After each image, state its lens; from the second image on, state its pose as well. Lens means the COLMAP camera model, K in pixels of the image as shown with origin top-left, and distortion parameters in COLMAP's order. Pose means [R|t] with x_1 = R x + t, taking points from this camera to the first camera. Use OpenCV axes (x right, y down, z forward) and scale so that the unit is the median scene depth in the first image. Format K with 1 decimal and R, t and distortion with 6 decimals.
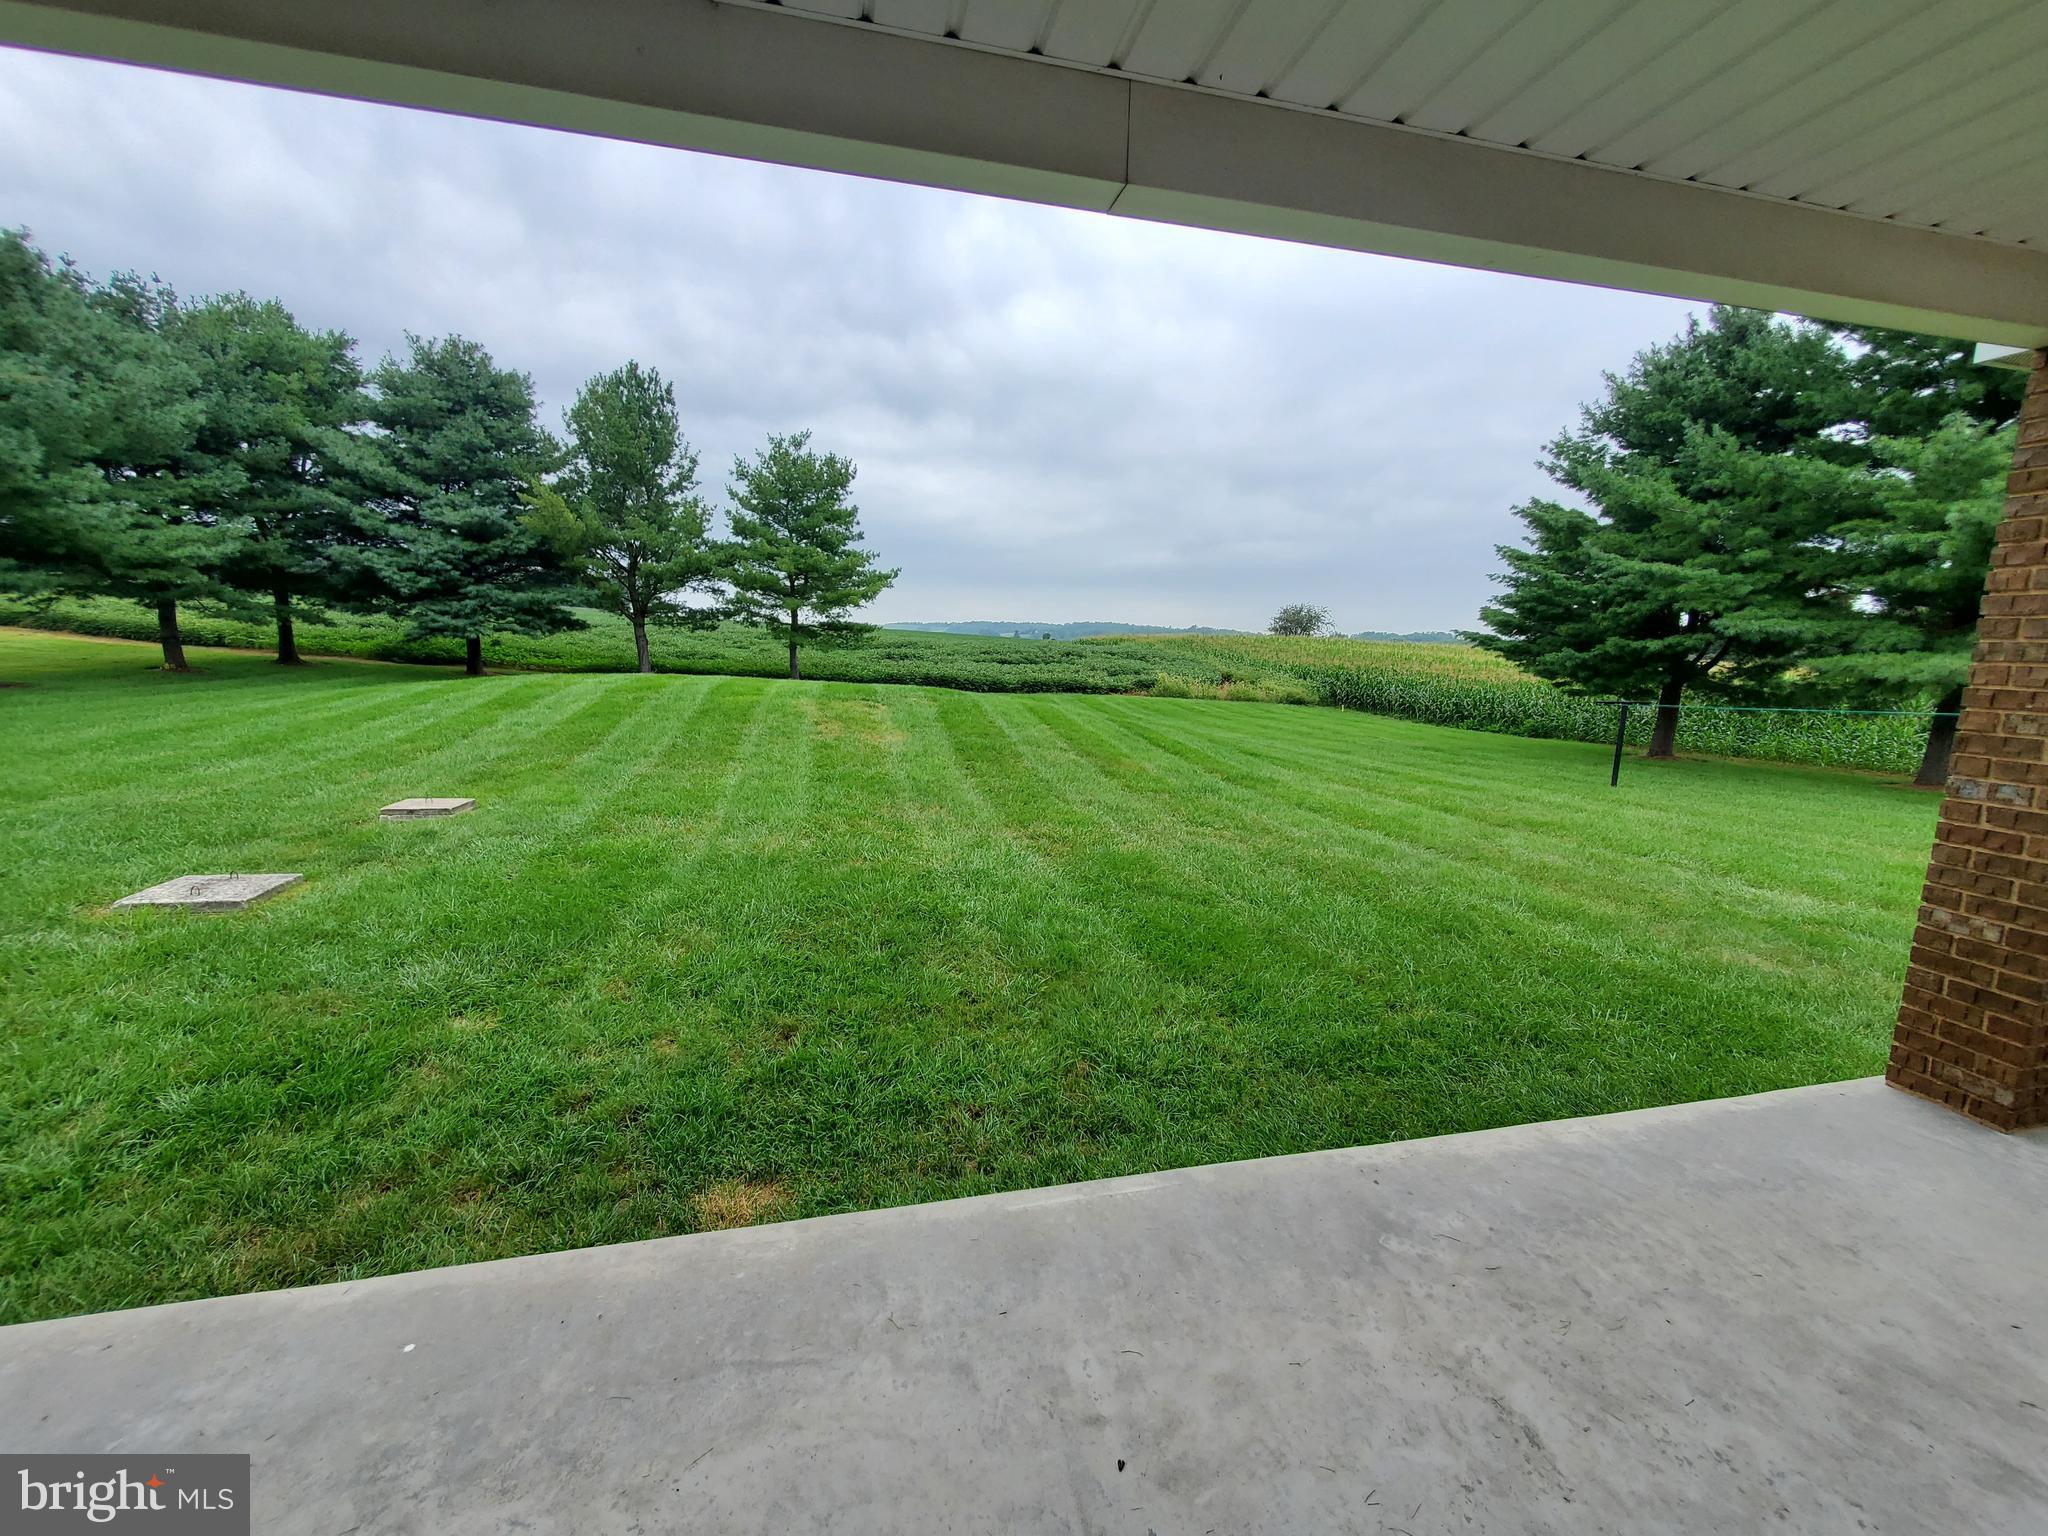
lens RADIAL K [[811.7, 0, 1017.4], [0, 811.7, 764.8], [0, 0, 1]] dist [0.009248, -0.006595]
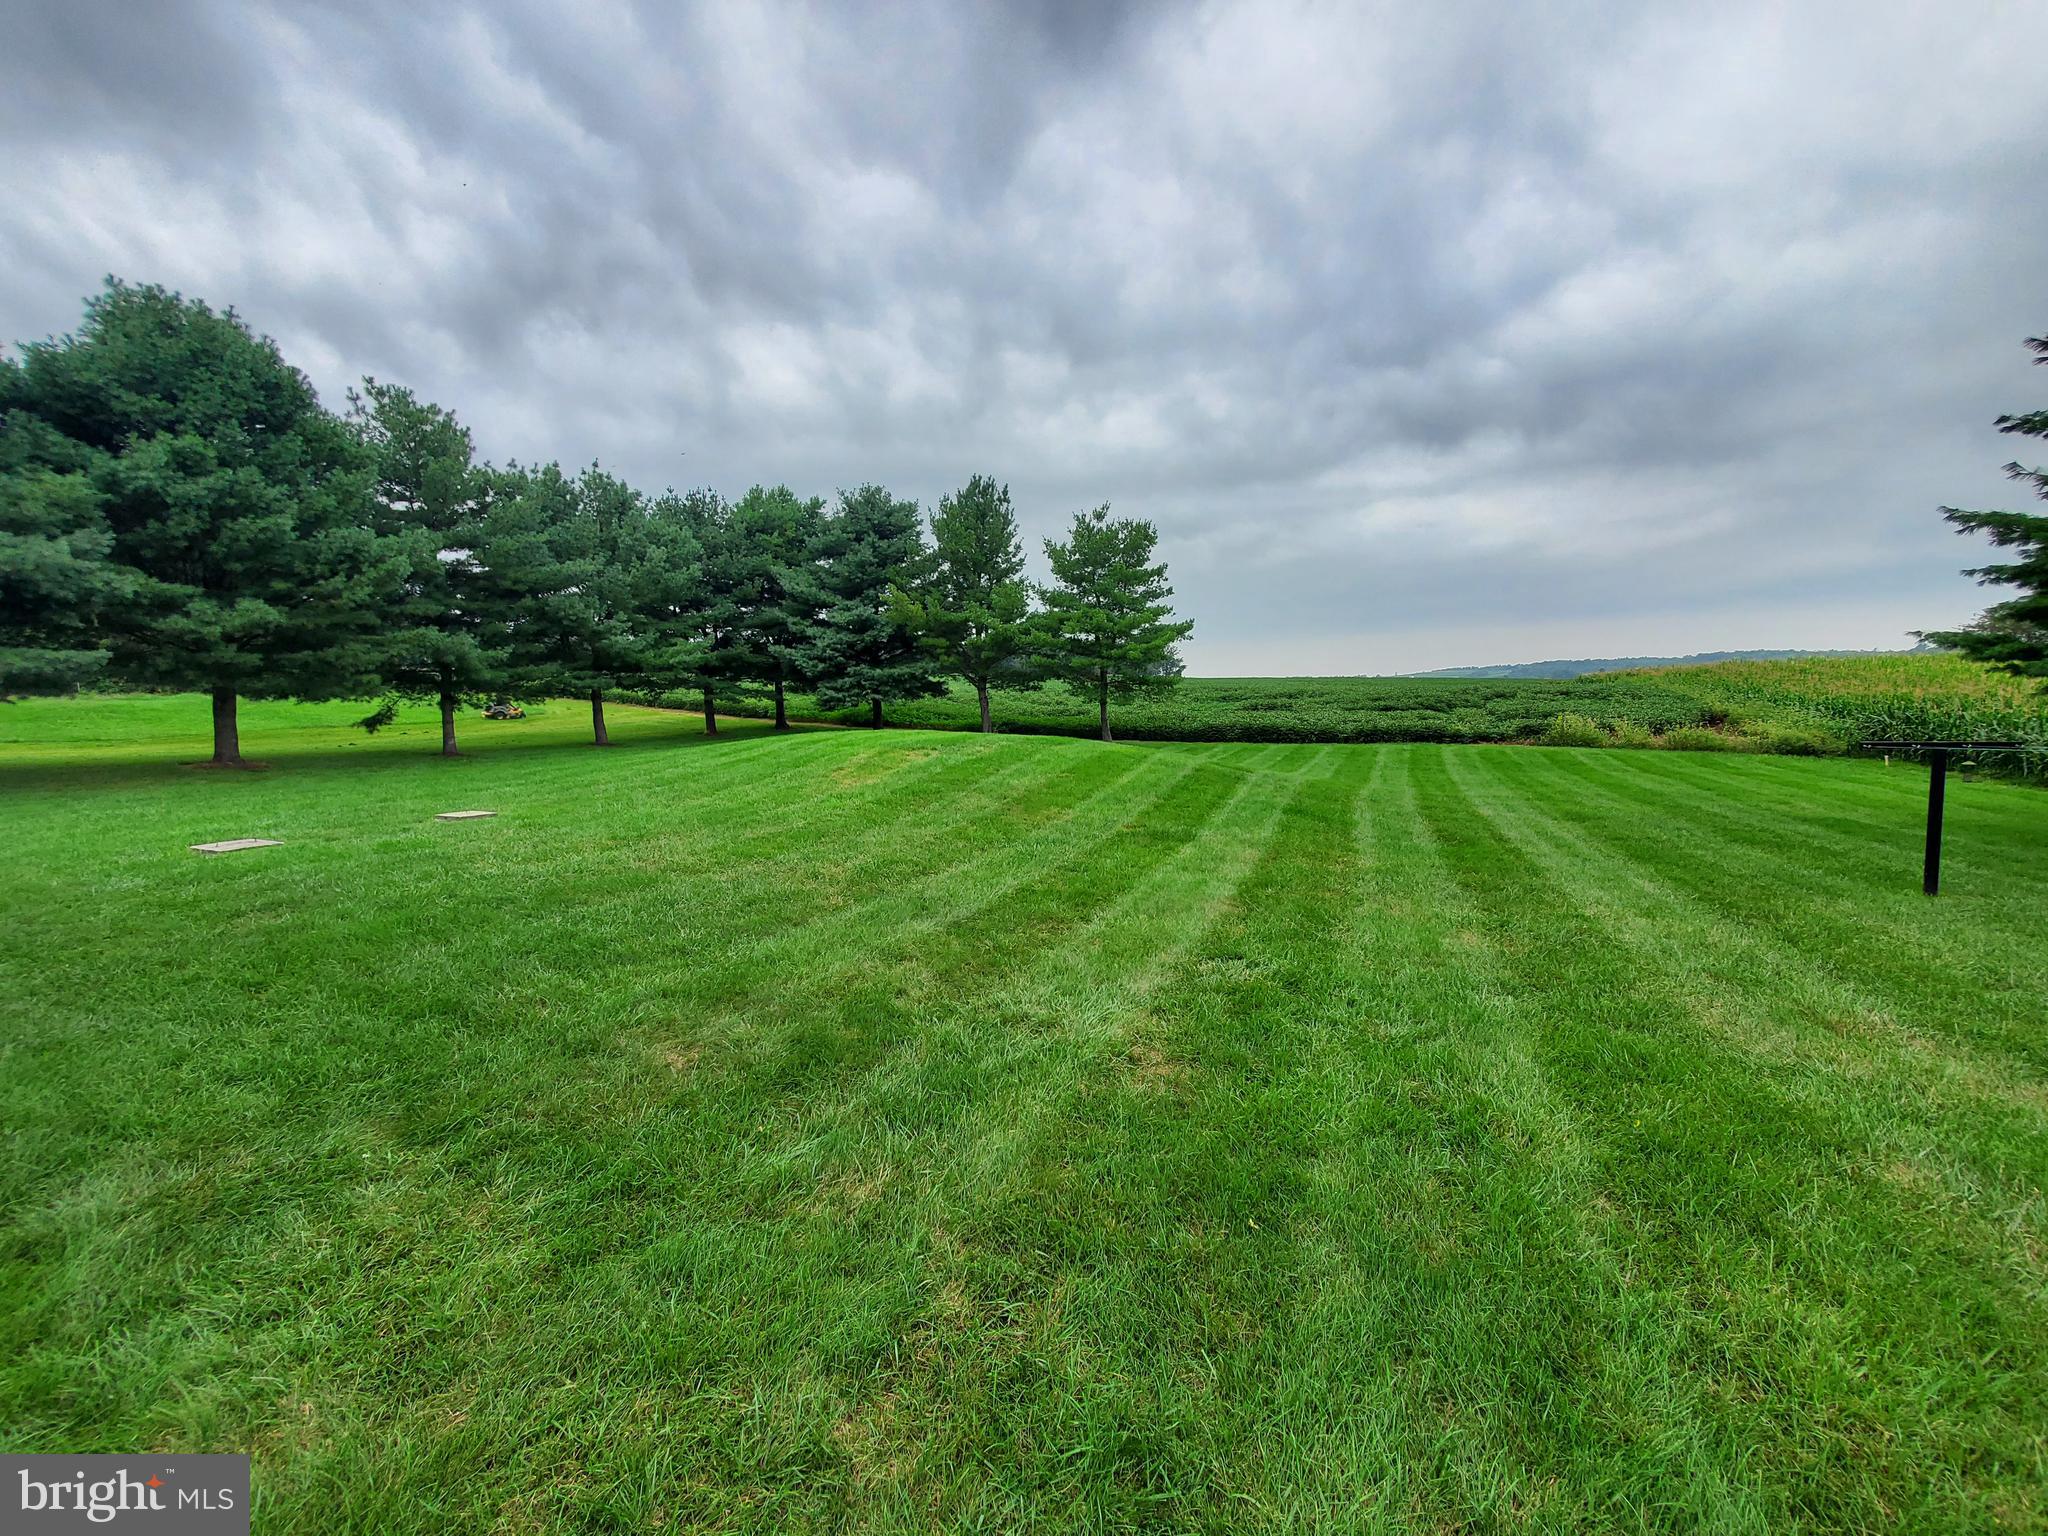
lens RADIAL K [[811.7, 0, 1017.4], [0, 811.7, 764.8], [0, 0, 1]] dist [0.009248, -0.006595]
pose [[0.802373, 0.004640, -0.596805, 0.292064], [-0.045103, 0.997582, -0.052883, -0.001370], [0.595116, 0.069349, 0.800642, 0.089956]]
